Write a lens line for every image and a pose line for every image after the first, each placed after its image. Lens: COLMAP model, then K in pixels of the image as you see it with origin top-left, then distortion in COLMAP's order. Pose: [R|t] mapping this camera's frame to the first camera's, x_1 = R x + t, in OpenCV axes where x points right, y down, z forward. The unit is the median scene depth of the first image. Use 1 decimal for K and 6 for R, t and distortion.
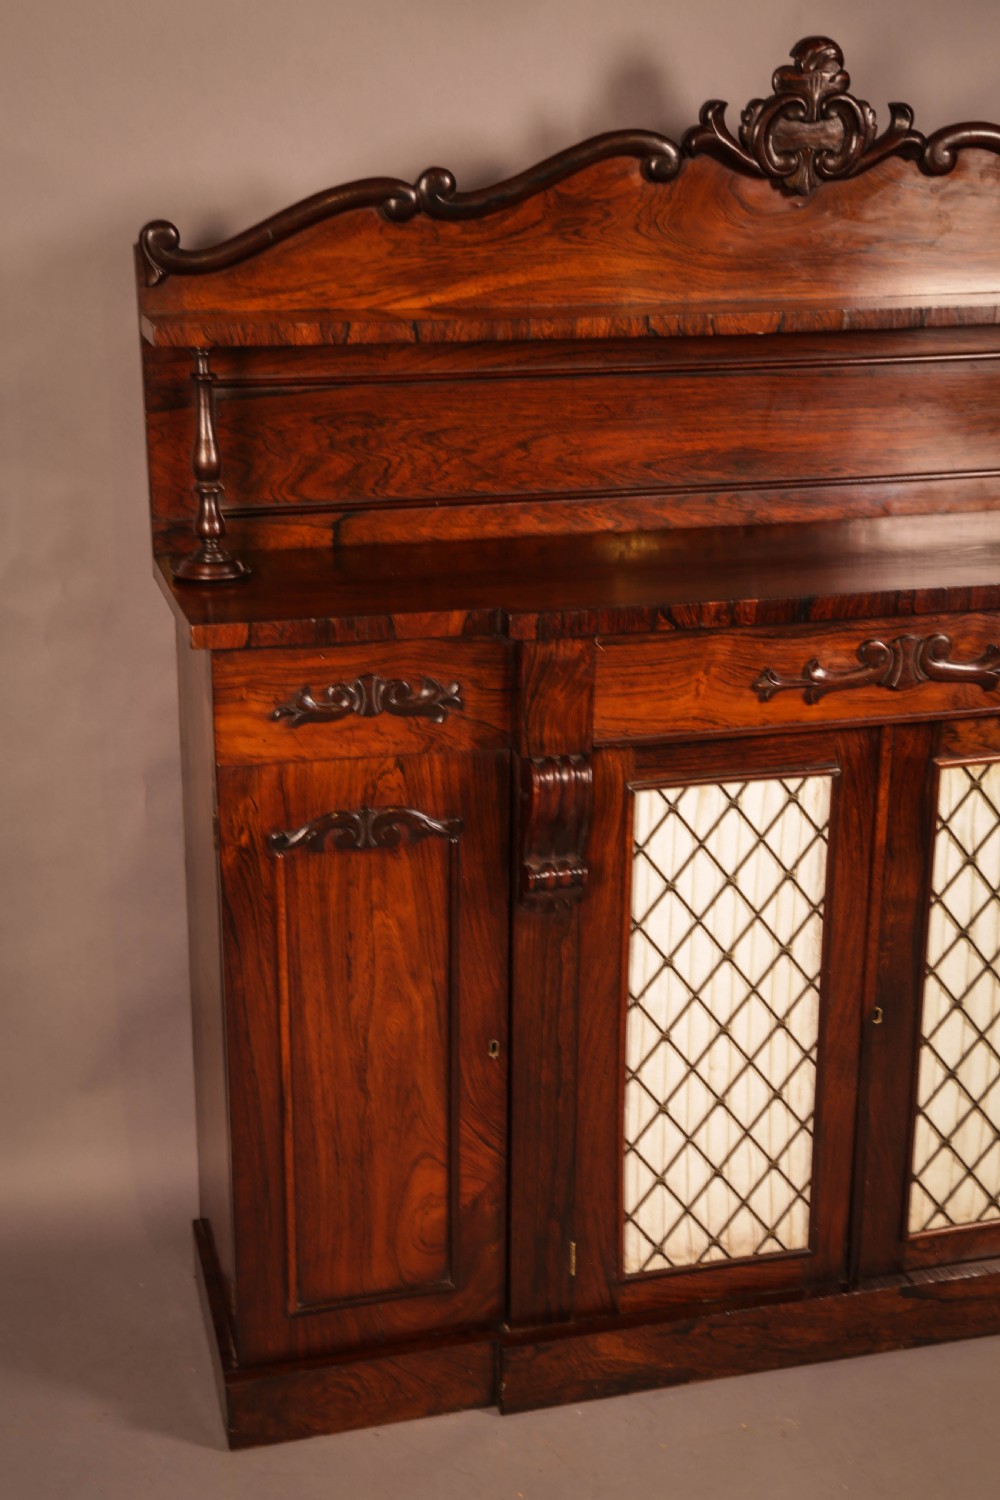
lens RADIAL K [[1955.1, 0, 500.0], [0, 1955.1, 750.0], [0, 0, 1]] dist [0.108803, 0.094590]
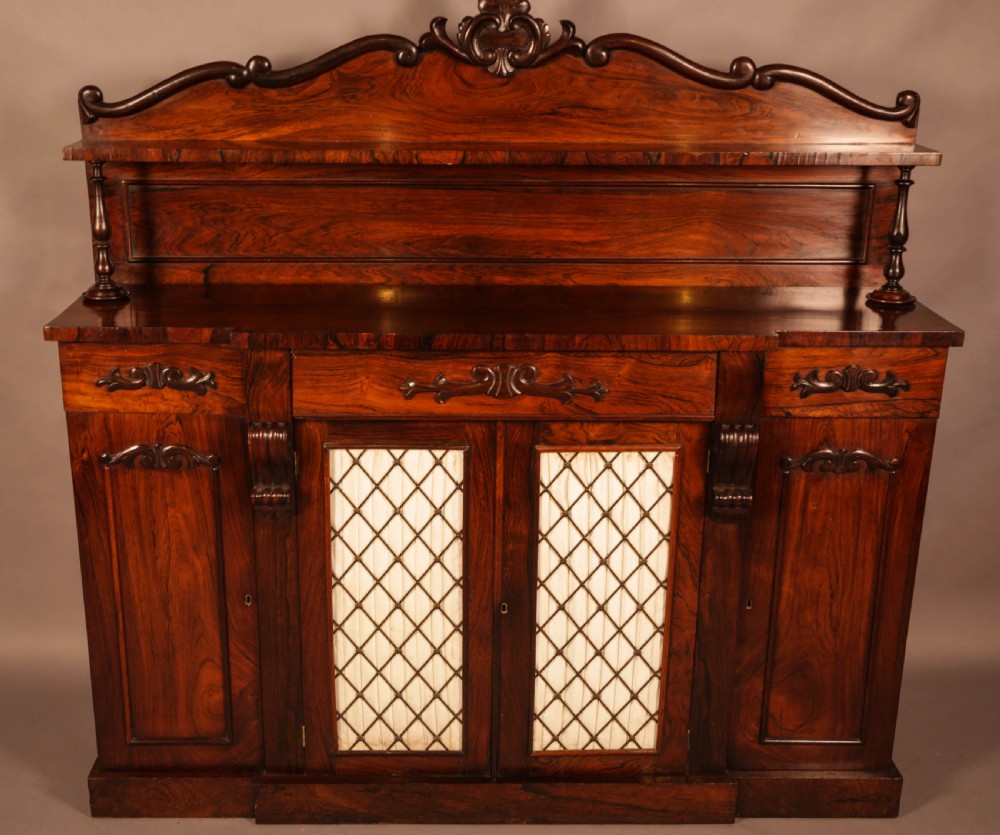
lens RADIAL K [[1277.3, 0, 457.7], [0, 1277.3, 415.8], [0, 0, 1]] dist [0.003767, 0.073518]
pose [[0.966345, 0.082949, -0.243508, 0.400681], [-0.081874, 0.996536, 0.014548, -0.027832], [0.243872, 0.005879, 0.969790, 0.020341]]
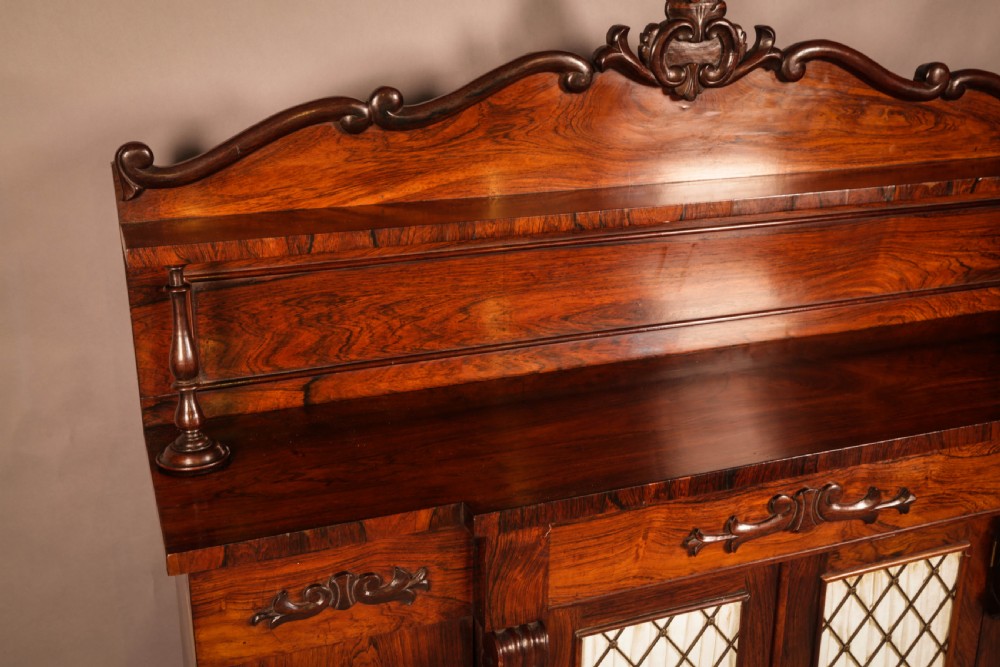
lens RADIAL K [[1057.2, 0, 500.0], [0, 1057.2, 333.5], [0, 0, 1]] dist [0.008432, 0.117969]
pose [[0.994885, -0.033538, 0.095287, -0.029181], [0.031747, 0.999291, 0.020257, -0.160759], [-0.095899, -0.017128, 0.995244, 0.379579]]
